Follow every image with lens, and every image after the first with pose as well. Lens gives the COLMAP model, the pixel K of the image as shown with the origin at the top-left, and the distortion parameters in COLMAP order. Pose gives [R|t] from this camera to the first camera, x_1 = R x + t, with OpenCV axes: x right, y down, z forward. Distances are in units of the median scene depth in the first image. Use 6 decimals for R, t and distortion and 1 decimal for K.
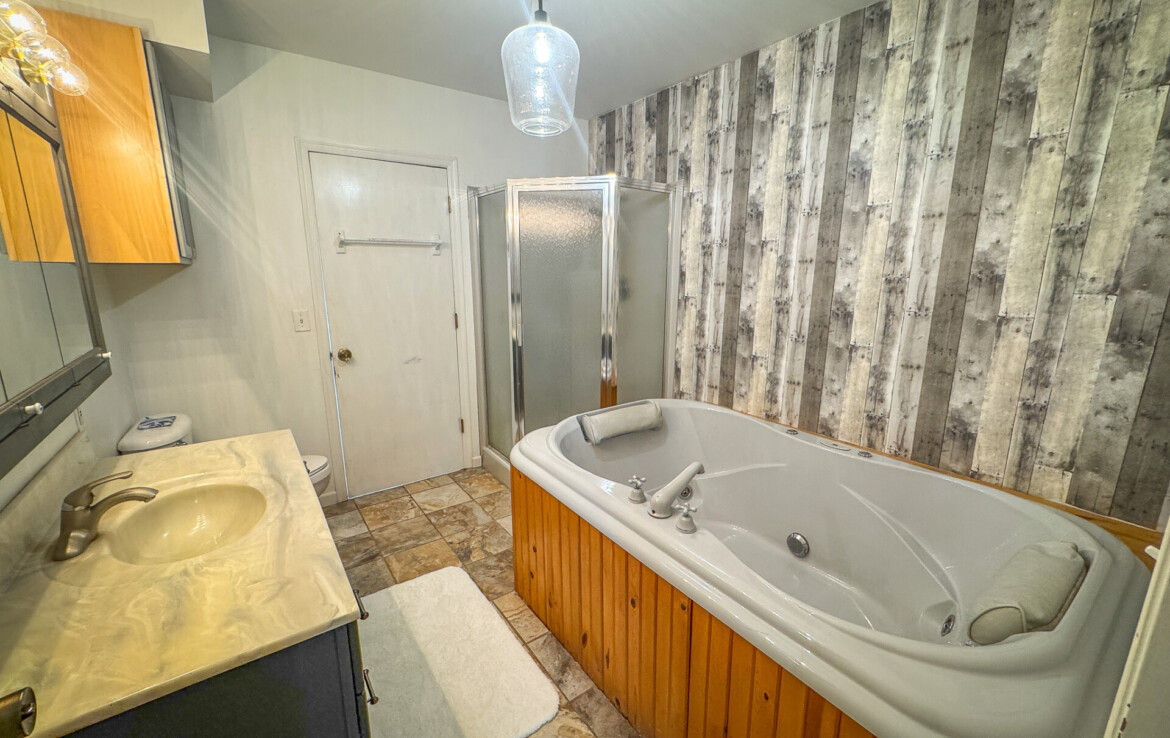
lens RADIAL K [[470.1, 0, 584.6], [0, 470.1, 366.3], [0, 0, 1]] dist [-0.004055, -0.000006]
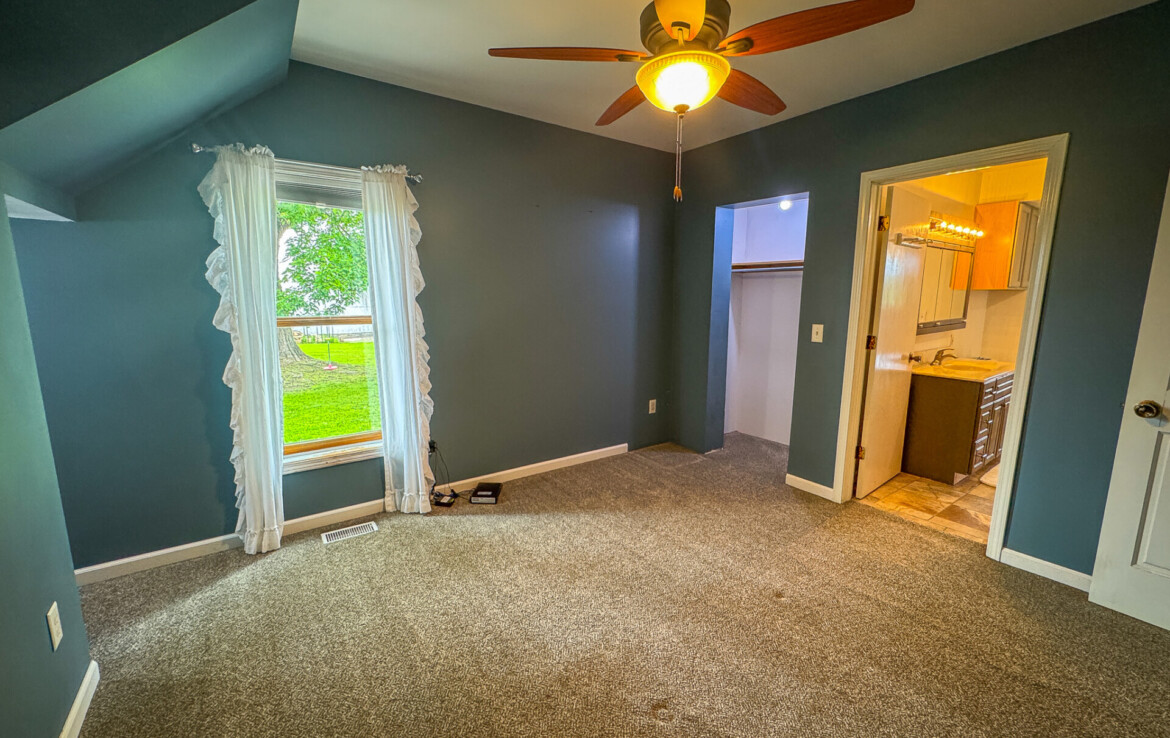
lens RADIAL K [[470.1, 0, 585.8], [0, 470.1, 367.7], [0, 0, 1]] dist [-0.004055, -0.000006]
pose [[-0.009614, 0.160148, -0.987046, 2.108748], [-0.206337, 0.965531, 0.158667, 0.311182], [0.978434, 0.205190, 0.023762, -1.453550]]
